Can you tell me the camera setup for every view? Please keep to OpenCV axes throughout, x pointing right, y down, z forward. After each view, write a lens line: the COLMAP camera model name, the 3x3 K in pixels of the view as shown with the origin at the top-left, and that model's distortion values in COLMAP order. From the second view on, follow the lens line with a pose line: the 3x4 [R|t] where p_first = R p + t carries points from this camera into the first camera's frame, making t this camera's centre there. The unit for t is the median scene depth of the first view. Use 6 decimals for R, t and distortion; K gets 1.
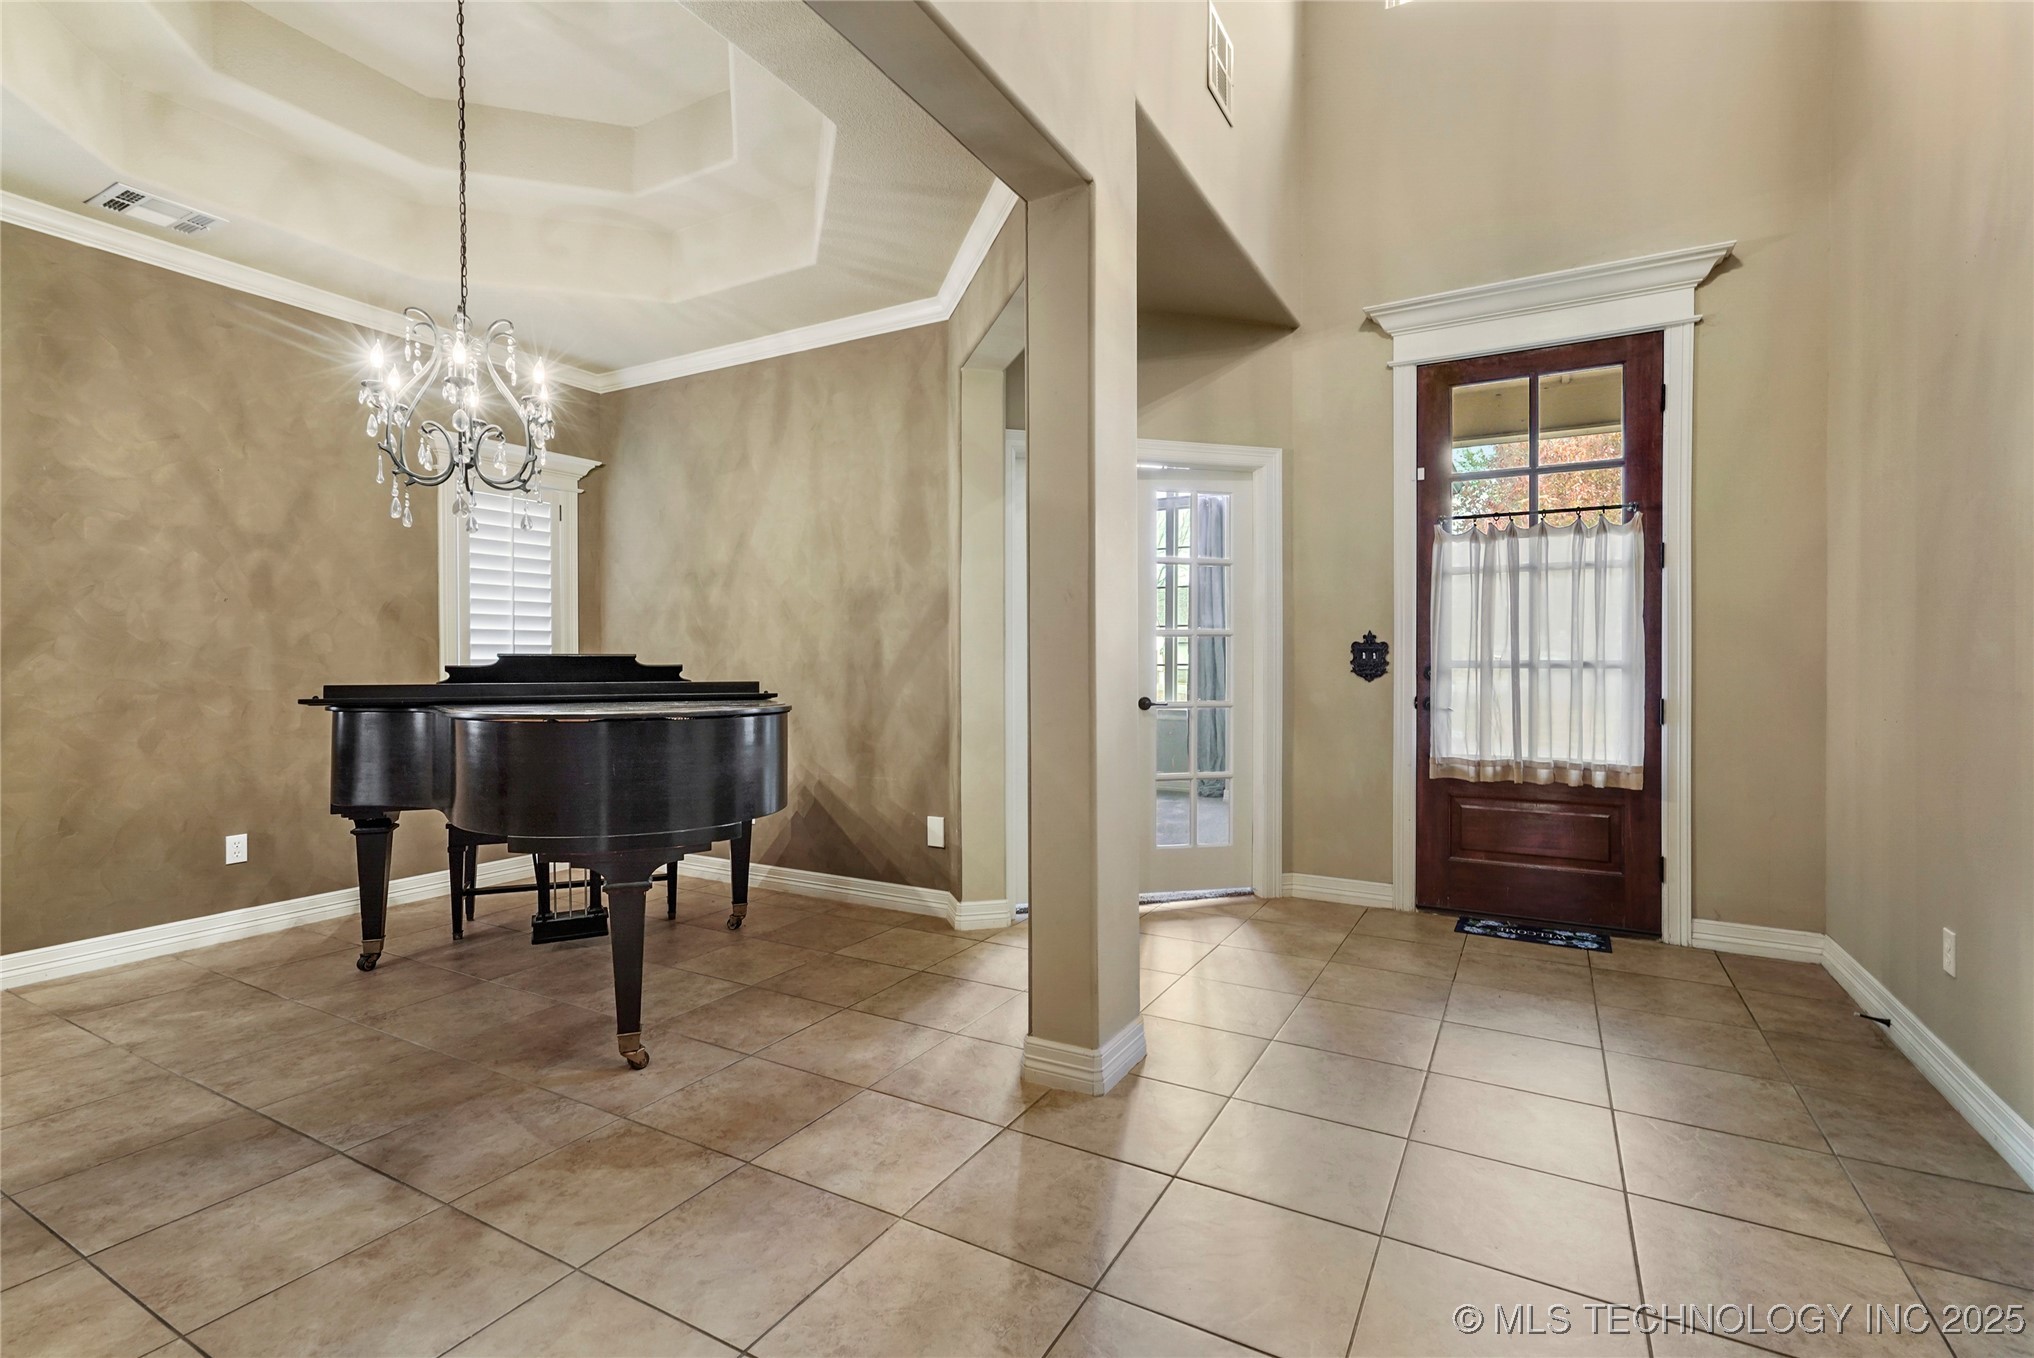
lens RADIAL K [[971.0, 0, 997.2], [0, 971.0, 683.8], [0, 0, 1]] dist [-0.009802, 0.010201]
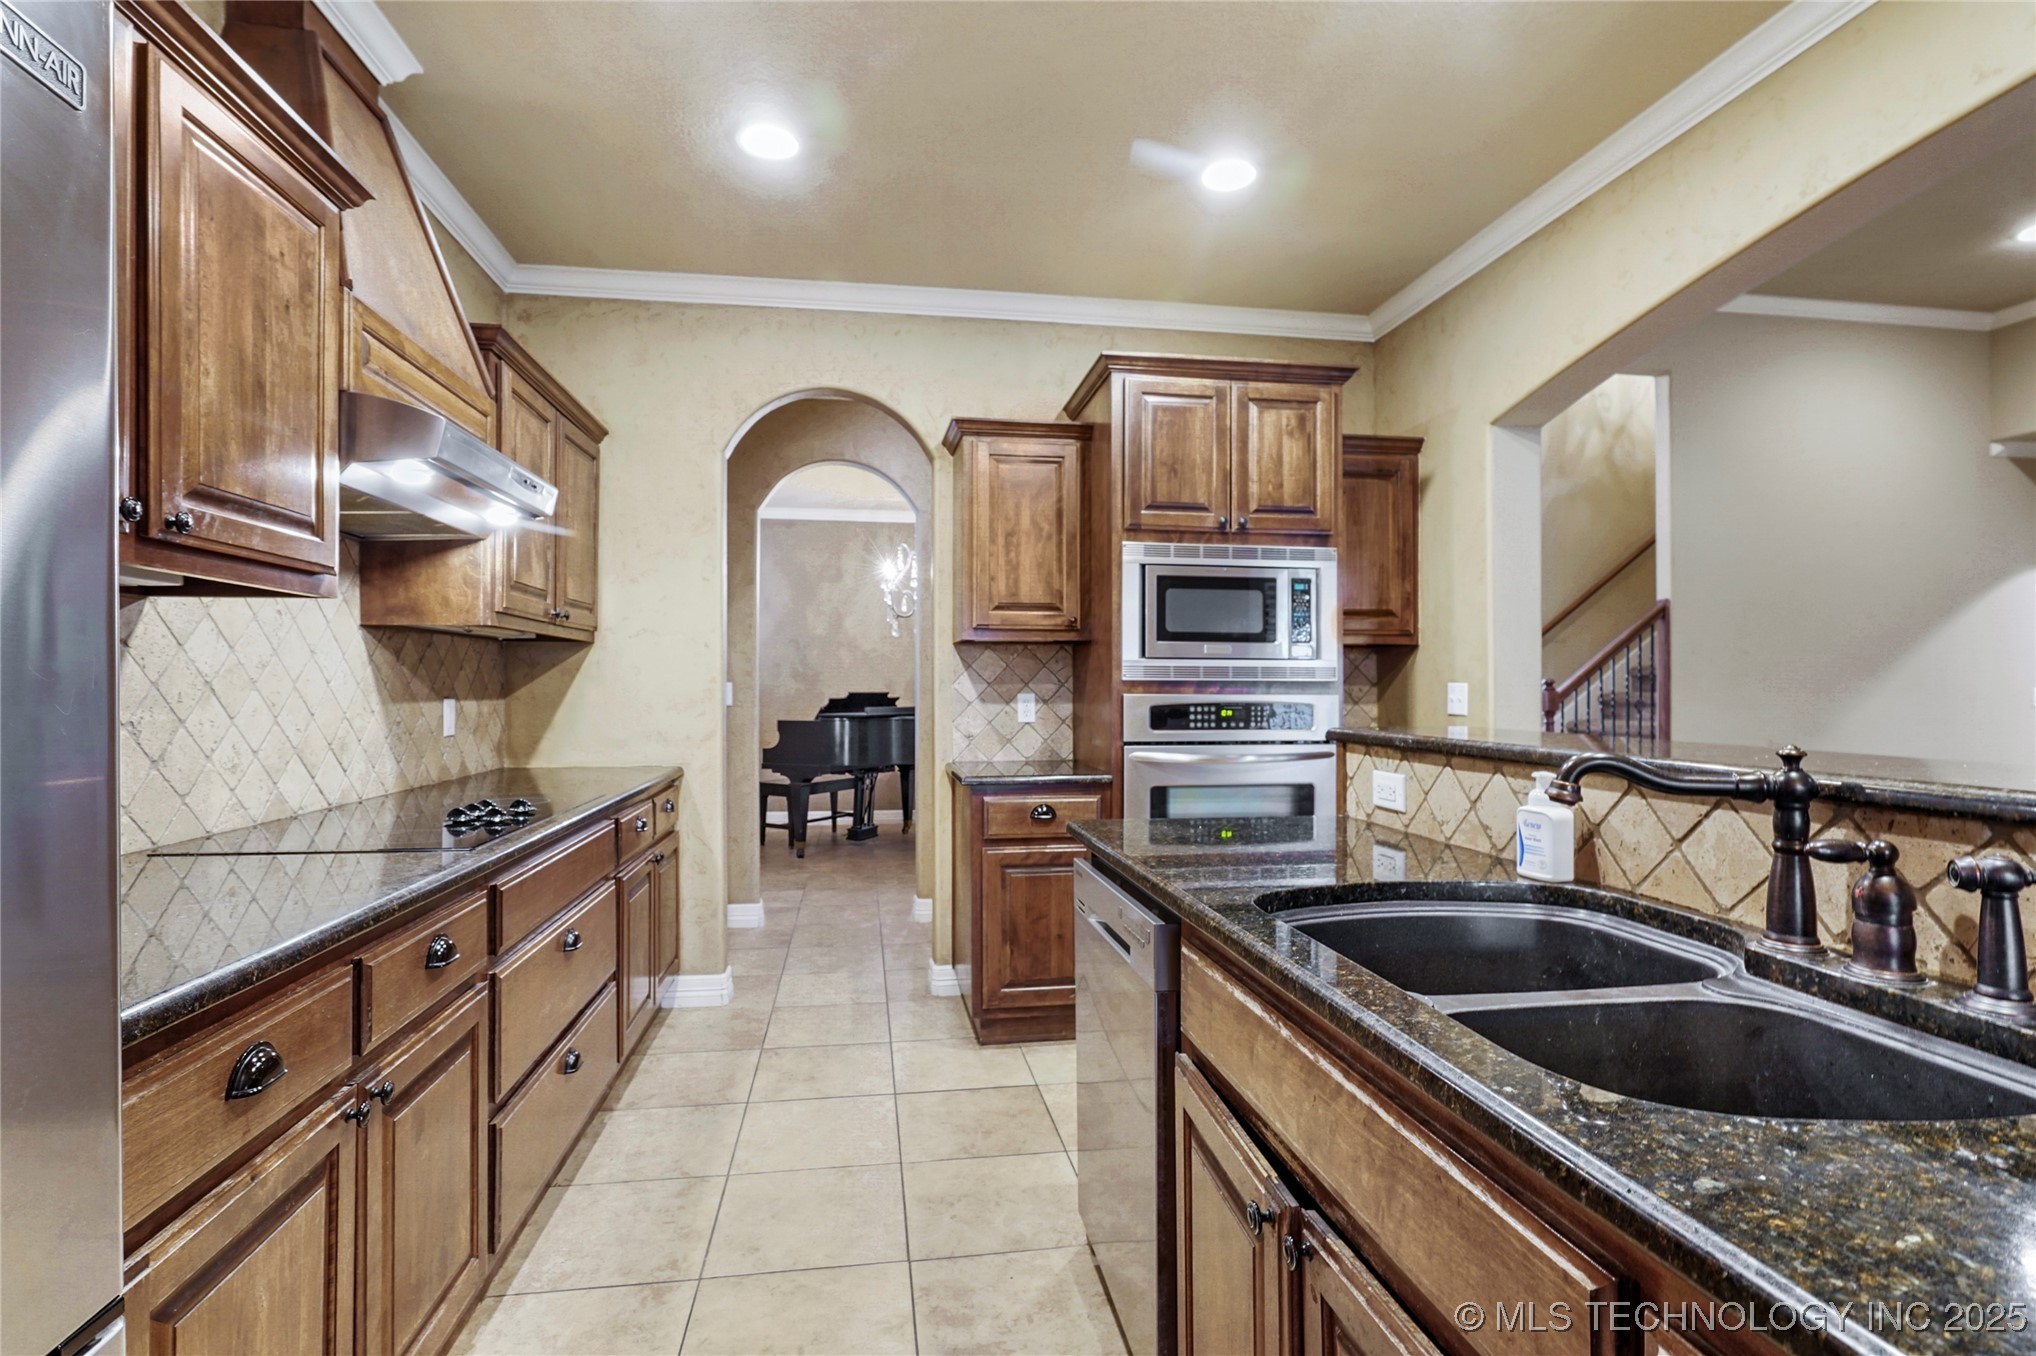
lens RADIAL K [[971.9, 0, 1000.0], [0, 971.9, 683.0], [0, 0, 1]] dist [-0.009802, 0.010201]
pose [[0.791051, 0.003708, 0.611739, -1.301292], [0.003547, 0.999937, -0.010647, -0.024806], [-0.611740, 0.010592, 0.790988, -0.651881]]
